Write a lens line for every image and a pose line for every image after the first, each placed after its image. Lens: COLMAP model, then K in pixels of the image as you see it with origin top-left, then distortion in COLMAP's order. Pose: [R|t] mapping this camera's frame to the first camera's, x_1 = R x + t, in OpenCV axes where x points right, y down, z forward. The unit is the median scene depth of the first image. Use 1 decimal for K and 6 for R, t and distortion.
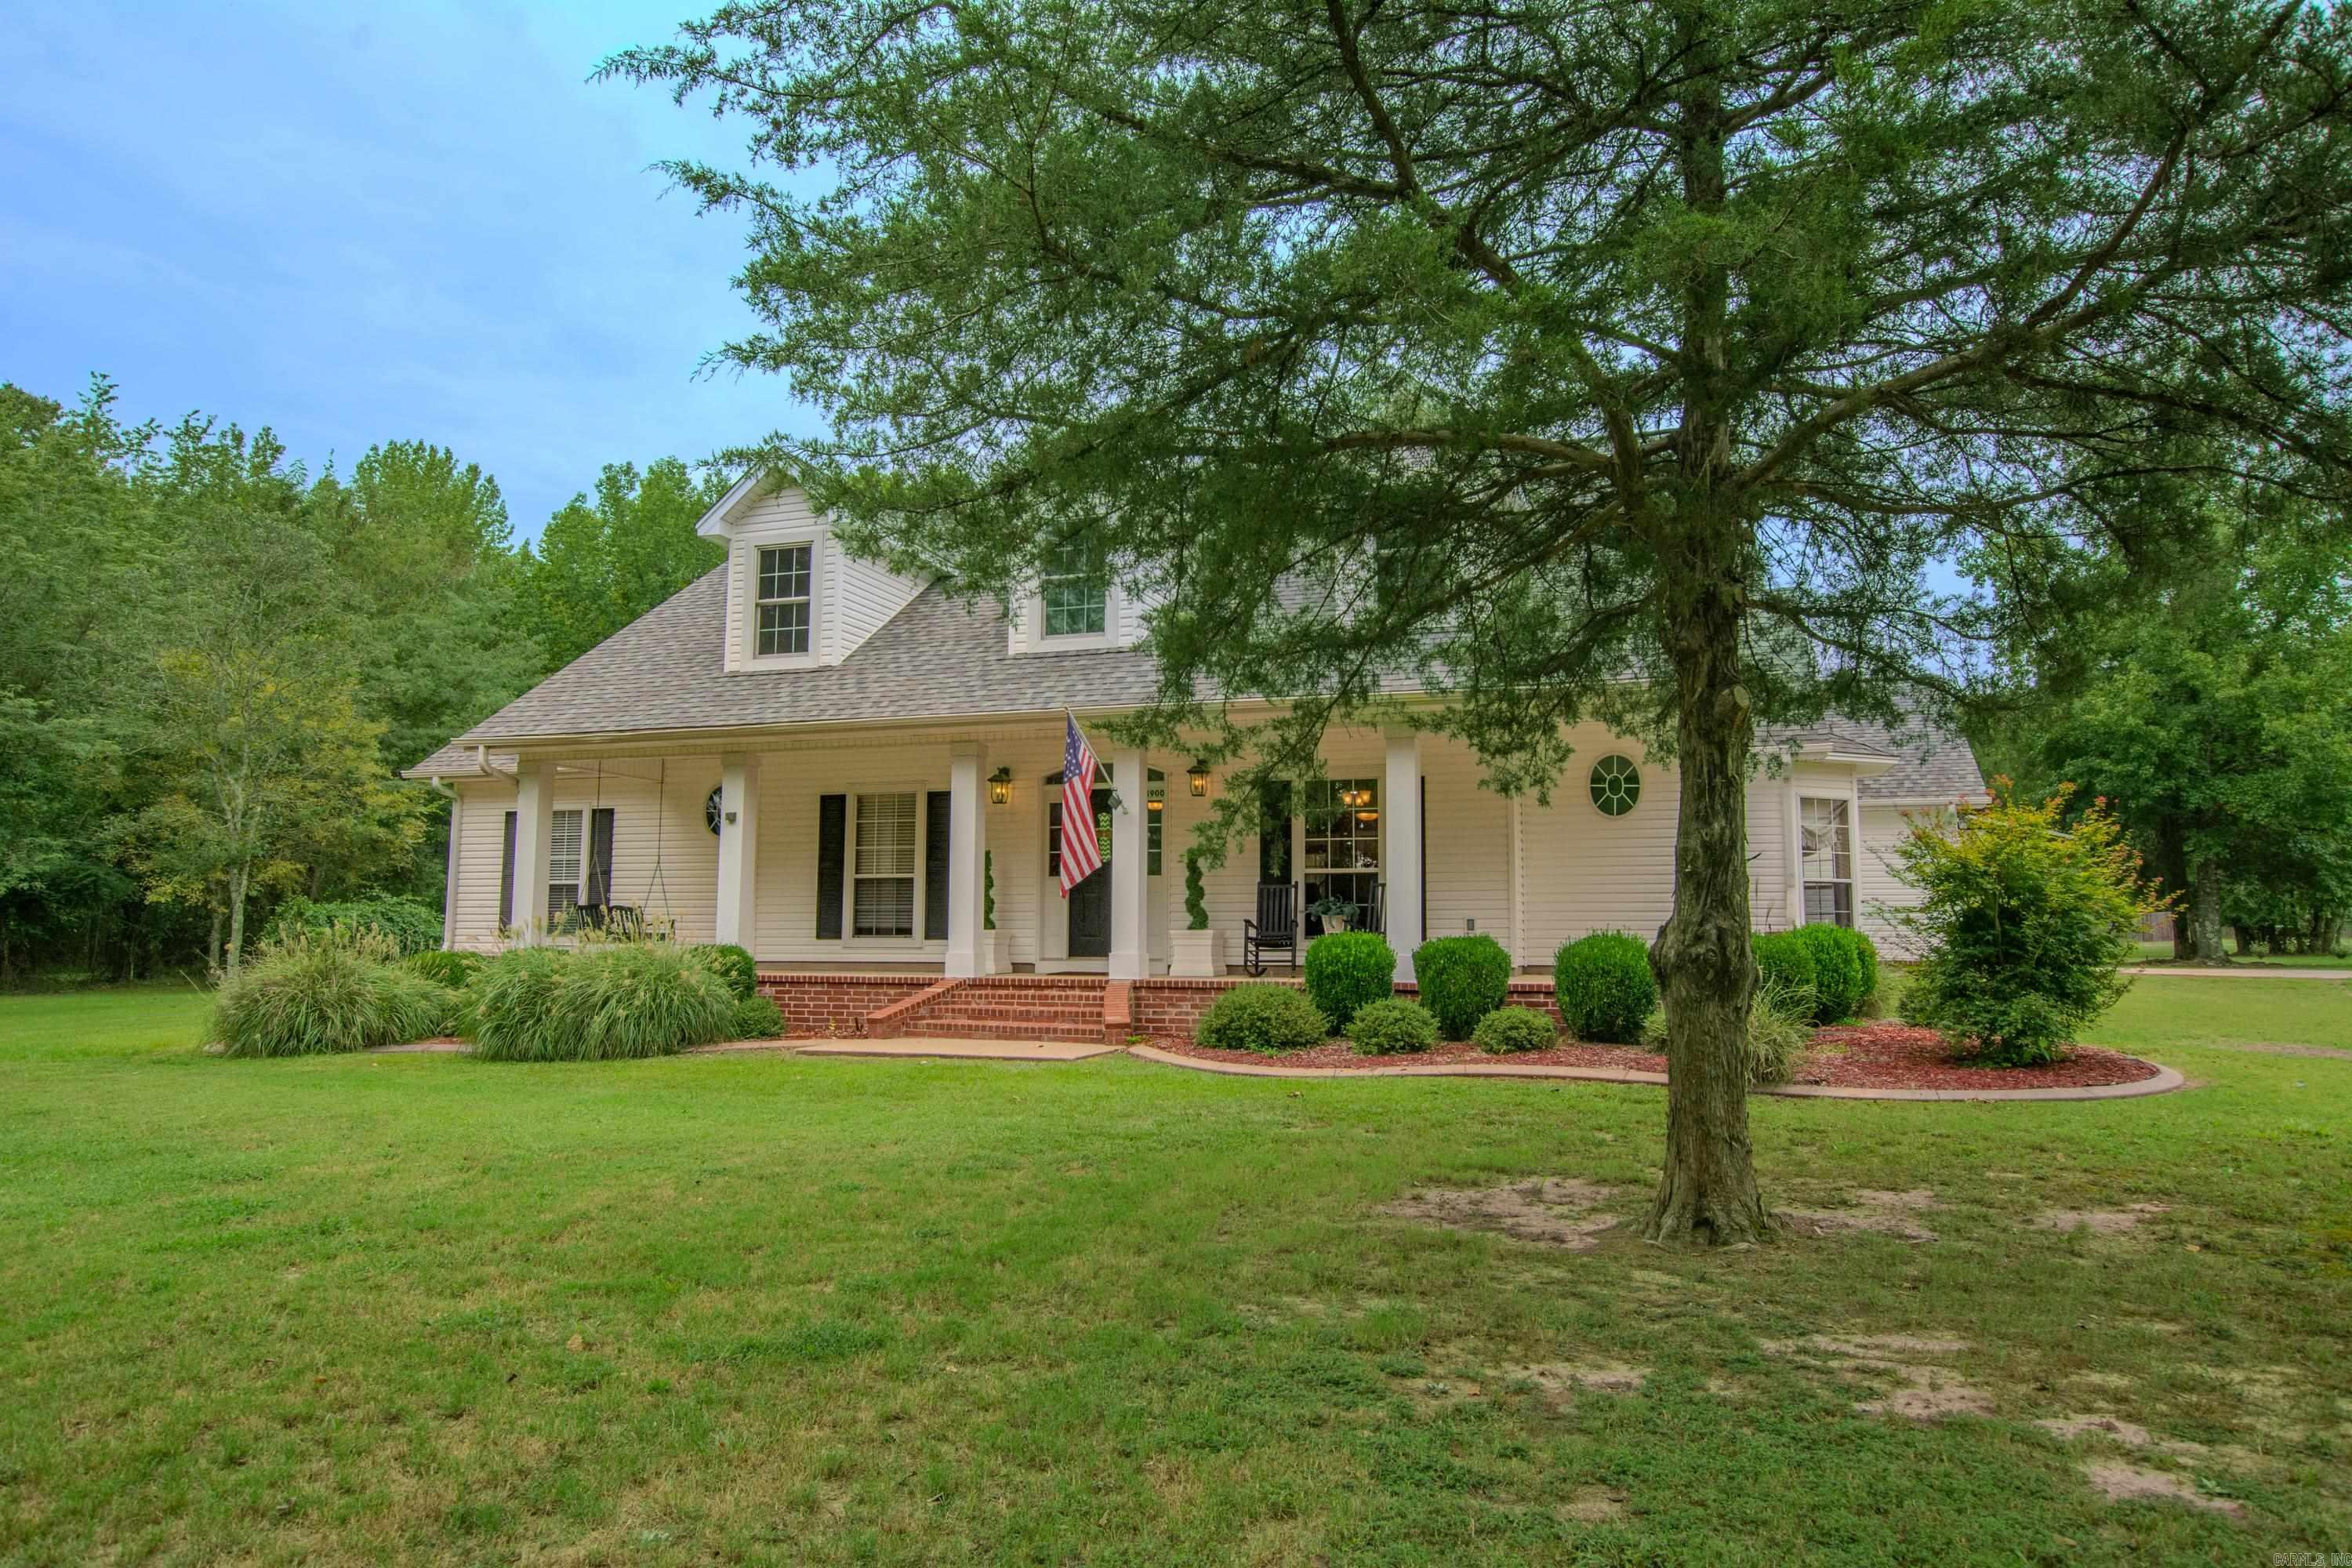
lens RADIAL K [[1533.5, 0, 1165.5], [0, 1533.5, 760.0], [0, 0, 1]] dist [0.009841, 0.004069]
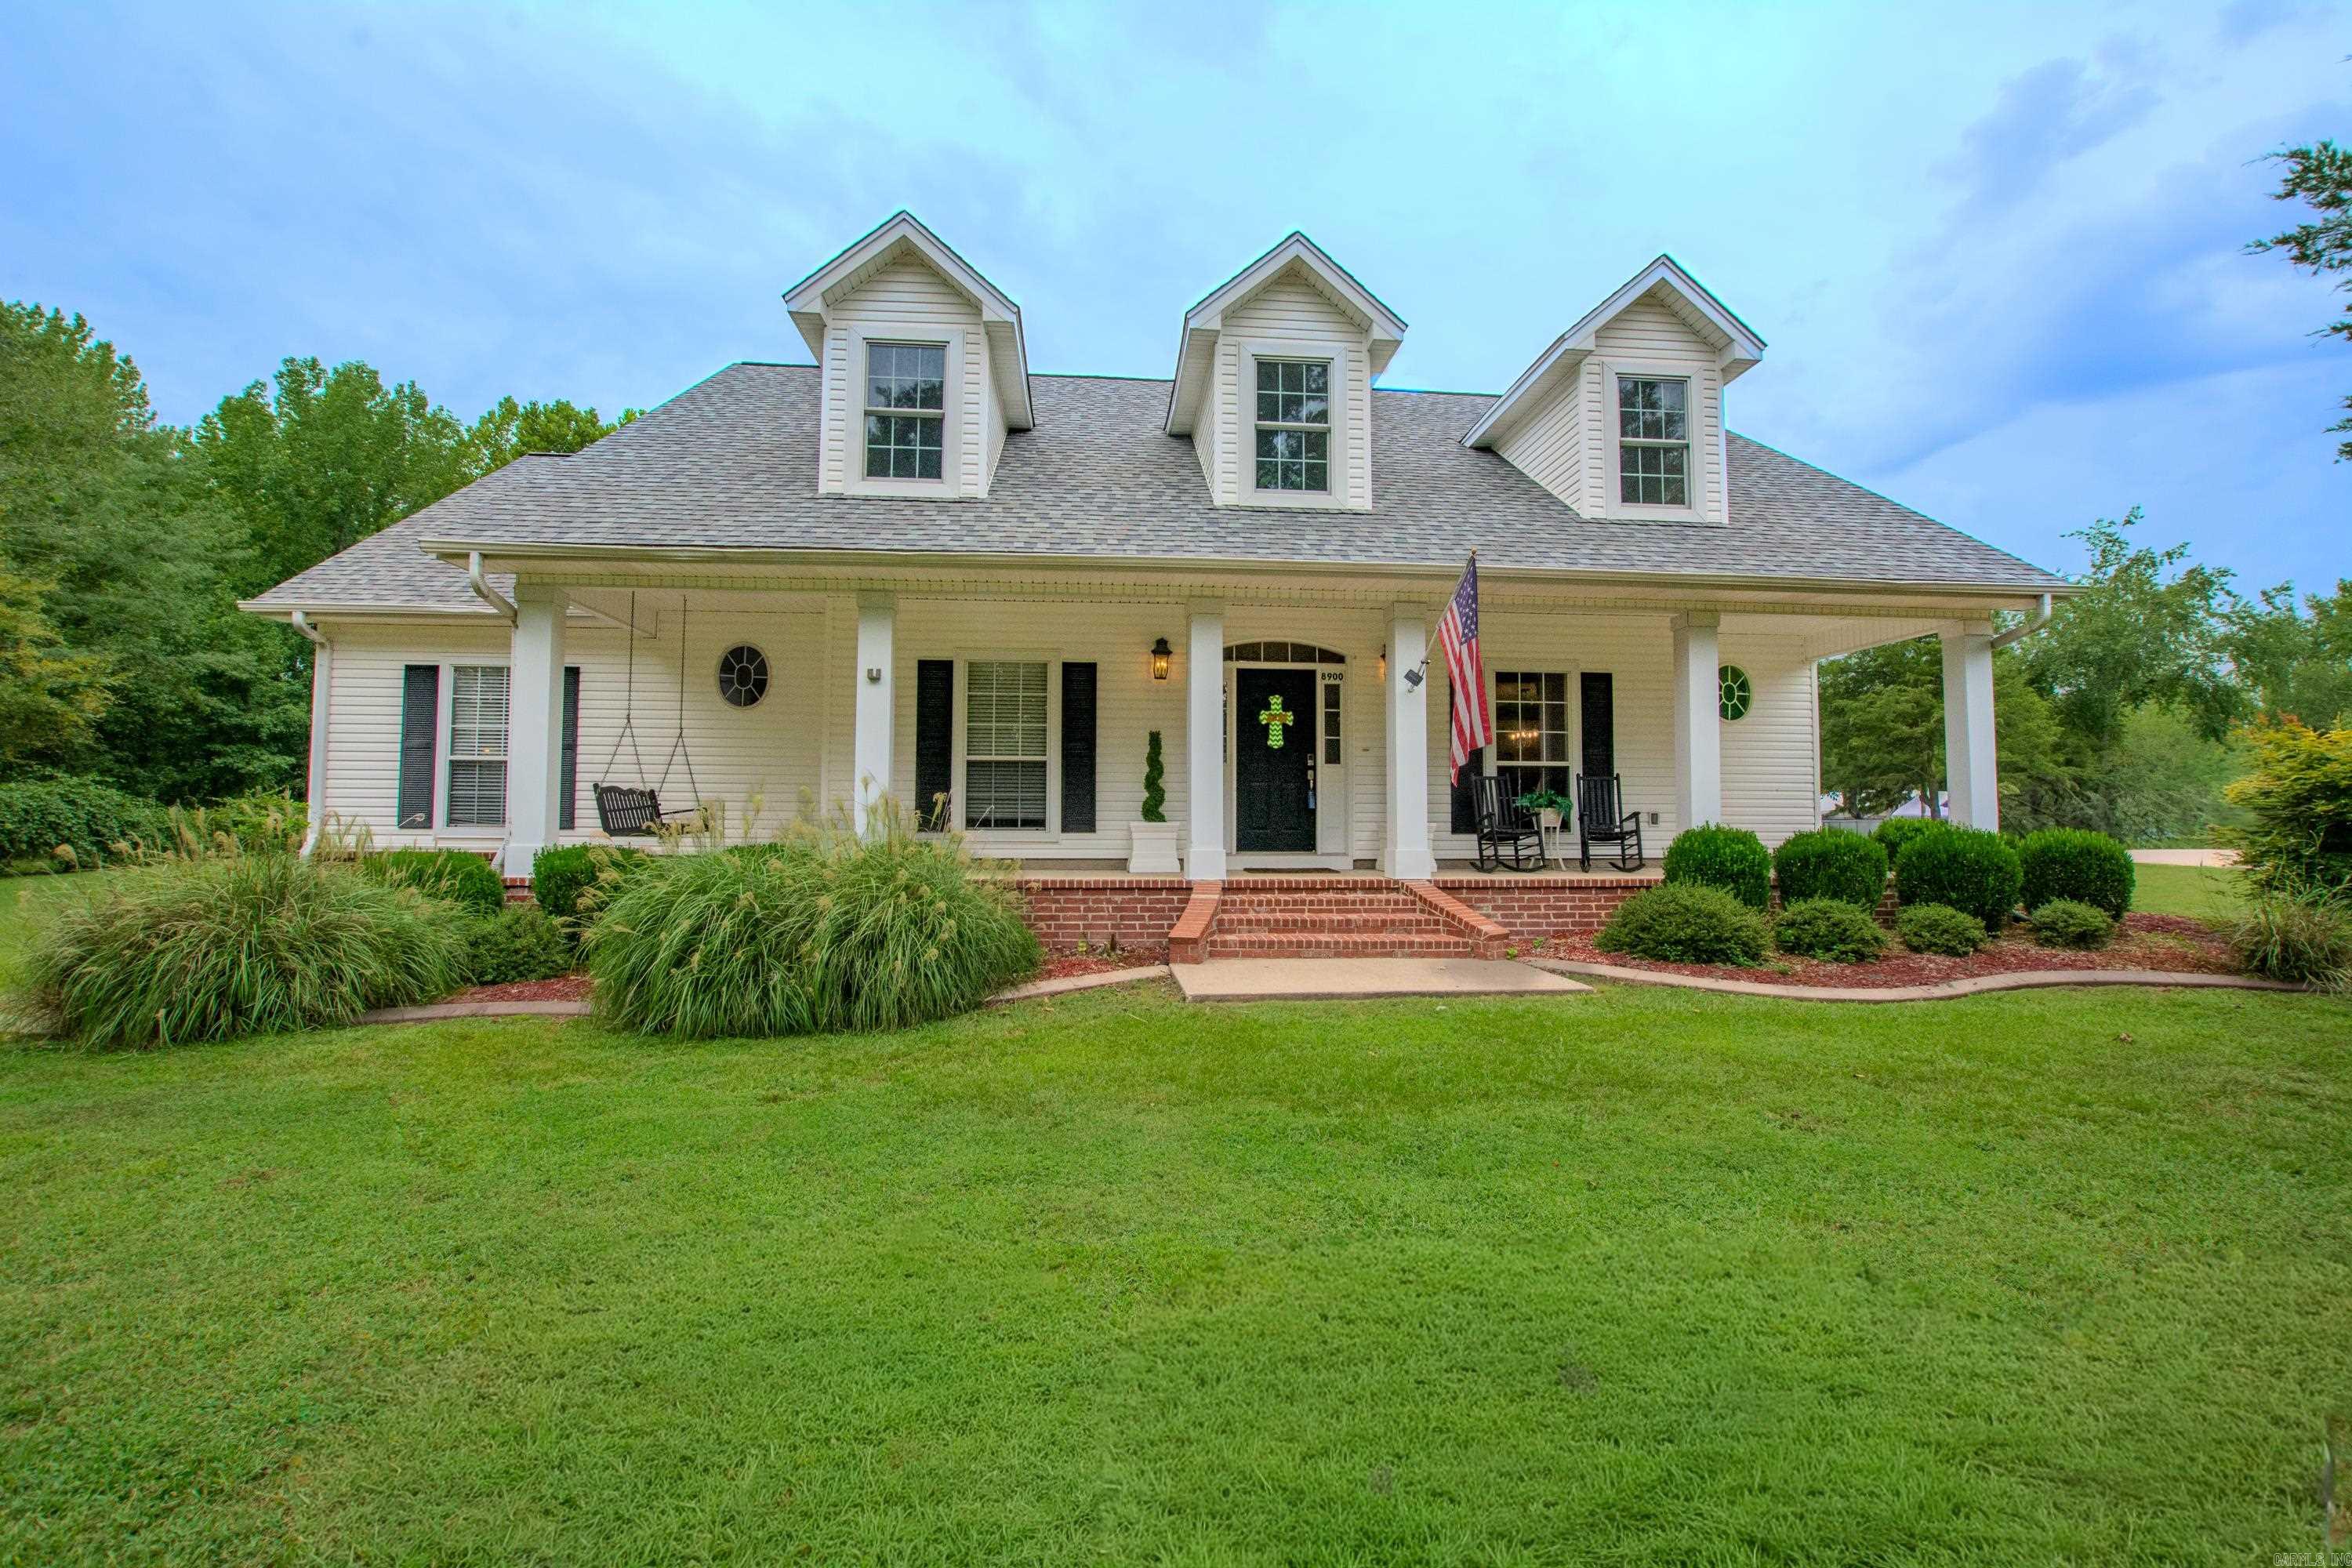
lens RADIAL K [[1019.7, 0, 1098.6], [0, 1019.7, 765.9], [0, 0, 1]] dist [-0.003043, -0.000605]
pose [[0.921876, 0.022719, 0.386819, -0.354143], [-0.046334, 0.997580, 0.051834, 0.048011], [-0.384706, -0.065707, 0.920698, 0.455998]]
